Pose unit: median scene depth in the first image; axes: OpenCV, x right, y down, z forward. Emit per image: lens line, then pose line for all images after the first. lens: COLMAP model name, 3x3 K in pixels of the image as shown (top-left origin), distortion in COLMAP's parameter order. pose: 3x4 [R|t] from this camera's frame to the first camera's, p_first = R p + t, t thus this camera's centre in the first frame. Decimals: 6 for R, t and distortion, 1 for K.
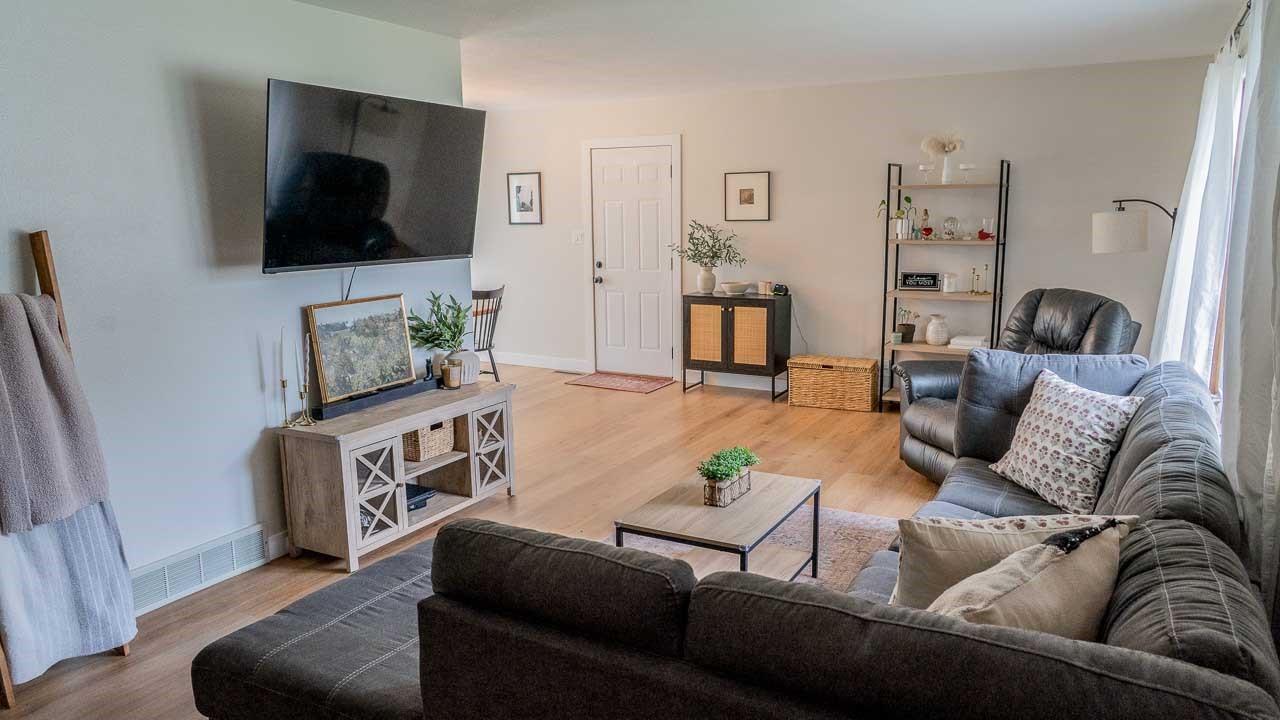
lens RADIAL K [[861.7, 0, 641.1], [0, 861.7, 361.2], [0, 0, 1]] dist [-0.024733, 0.002248]
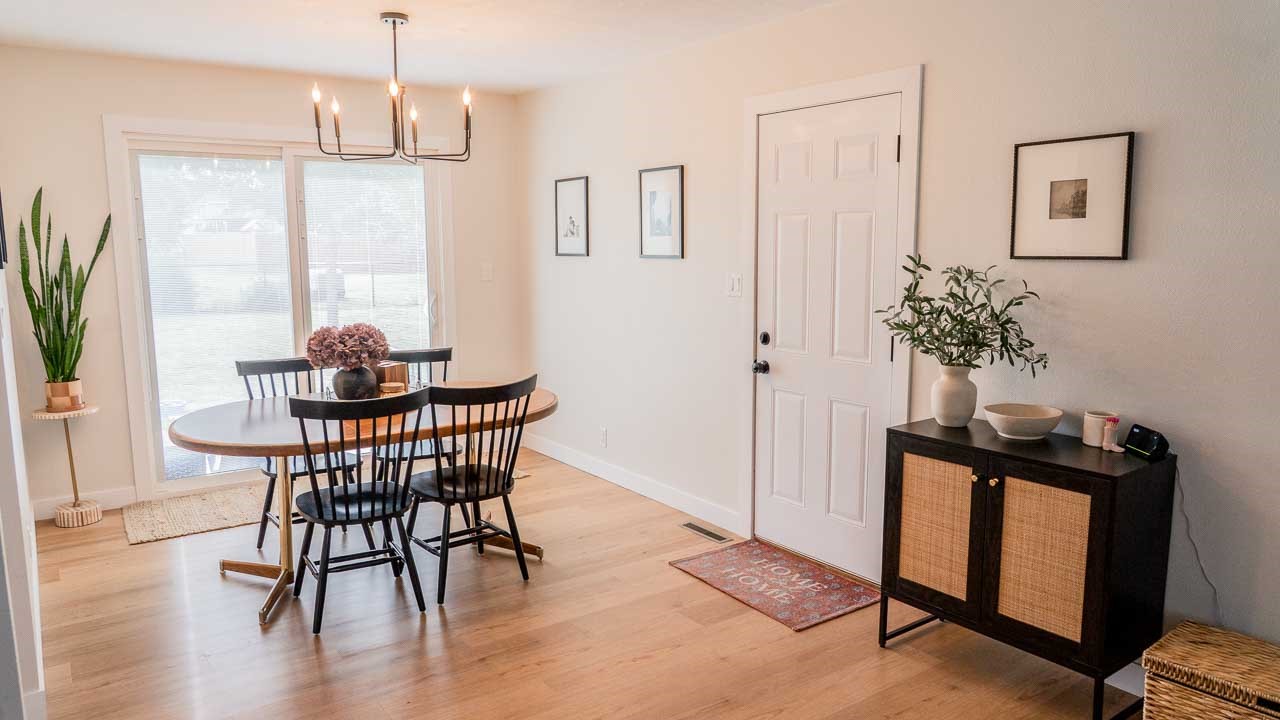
lens RADIAL K [[861.7, 0, 644.8], [0, 861.7, 366.2], [0, 0, 1]] dist [-0.024733, 0.002248]
pose [[0.906166, 0.067093, -0.417566, 0.115346], [-0.078630, 0.996849, -0.010466, -0.093345], [0.415548, 0.042317, 0.908586, 0.555425]]
